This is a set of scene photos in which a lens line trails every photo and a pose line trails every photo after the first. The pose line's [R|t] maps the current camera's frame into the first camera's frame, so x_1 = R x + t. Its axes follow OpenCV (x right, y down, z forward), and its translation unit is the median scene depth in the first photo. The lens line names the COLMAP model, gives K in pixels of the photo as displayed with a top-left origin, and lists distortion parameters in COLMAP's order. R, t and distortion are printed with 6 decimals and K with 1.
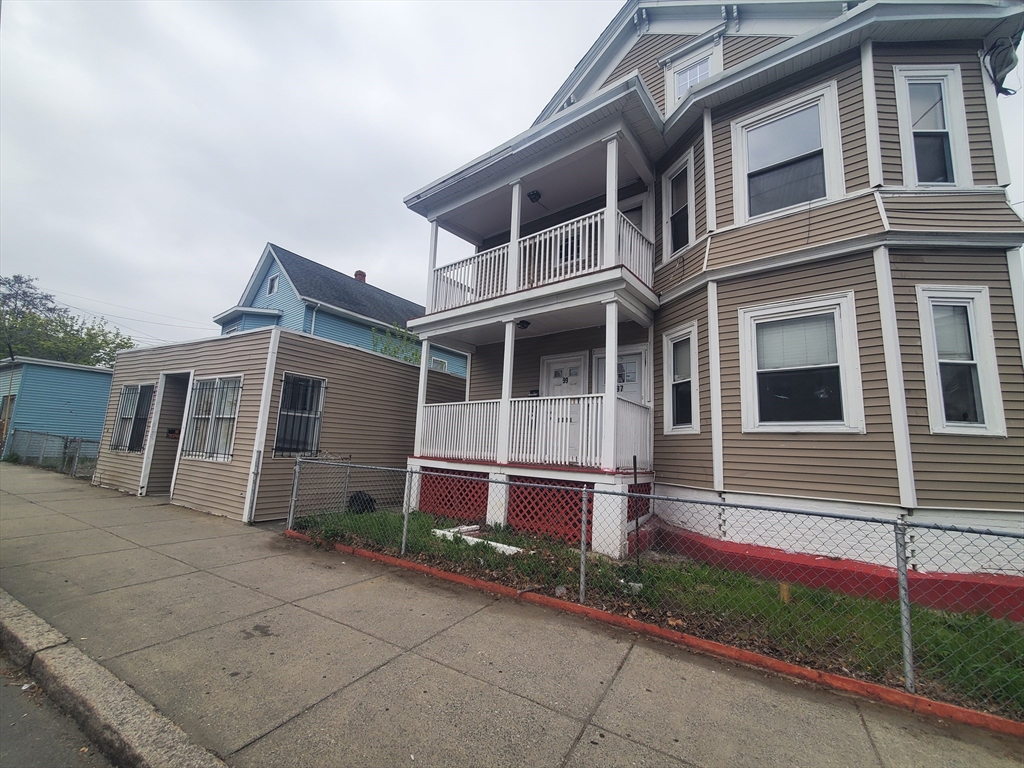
lens RADIAL K [[409.3, 0, 511.1], [0, 409.3, 388.7], [0, 0, 1]] dist [-0.003701, -0.000681]
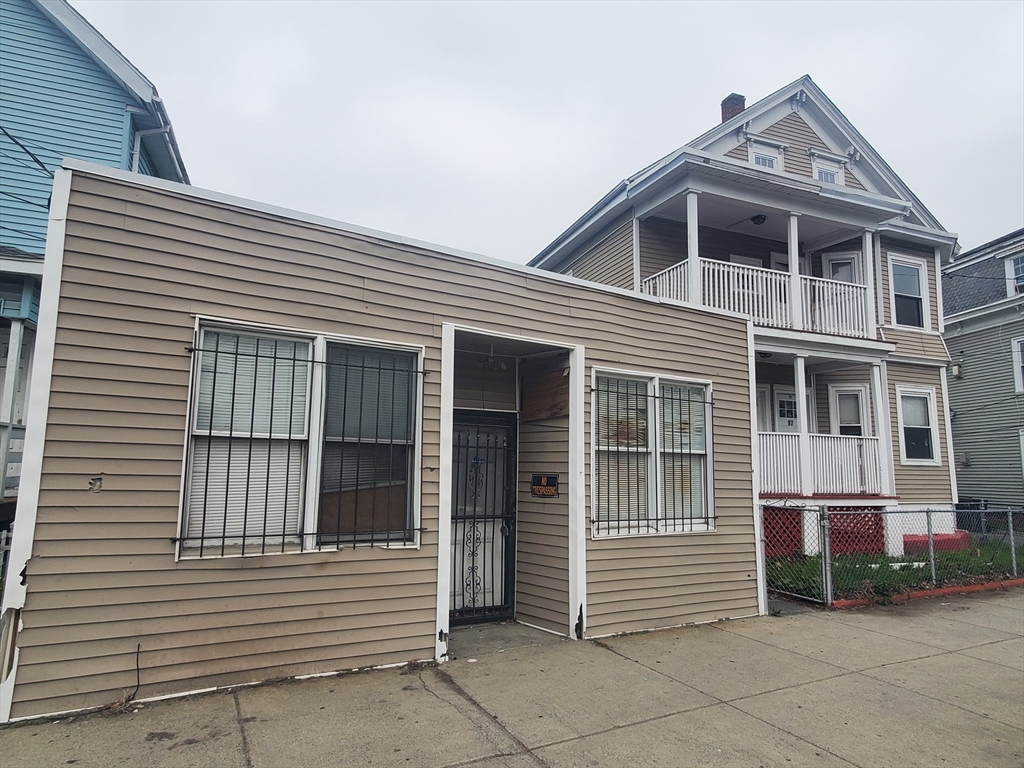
lens RADIAL K [[578.9, 0, 512.0], [0, 578.9, 384.0], [0, 0, 1]] dist [-0.000219, 0.000649]
pose [[0.525903, 0.083220, 0.846464, -1.889273], [-0.127197, 0.991705, -0.018473, 0.026155], [-0.840980, -0.097953, 0.532126, 0.981793]]
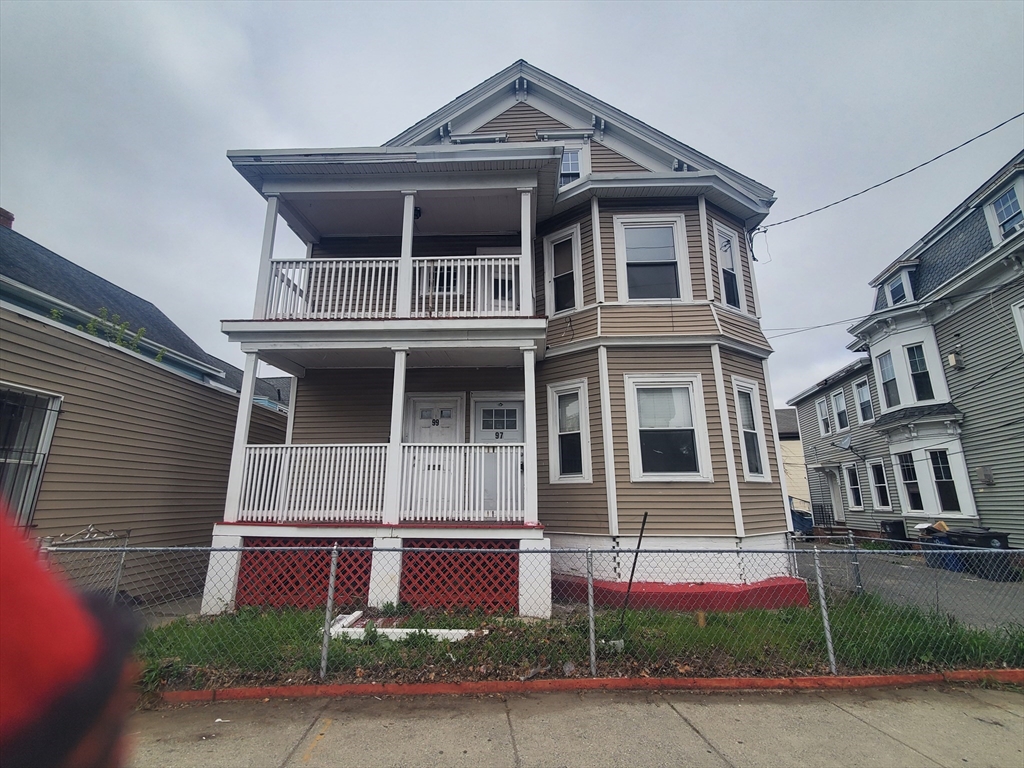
lens RADIAL K [[441.5, 0, 502.0], [0, 441.5, 387.0], [0, 0, 1]] dist [0.000748, 0.000208]
pose [[0.805398, 0.102399, 0.583822, -0.423054], [-0.056009, 0.993705, -0.097024, -0.014982], [-0.590082, 0.045443, 0.806063, 0.179436]]
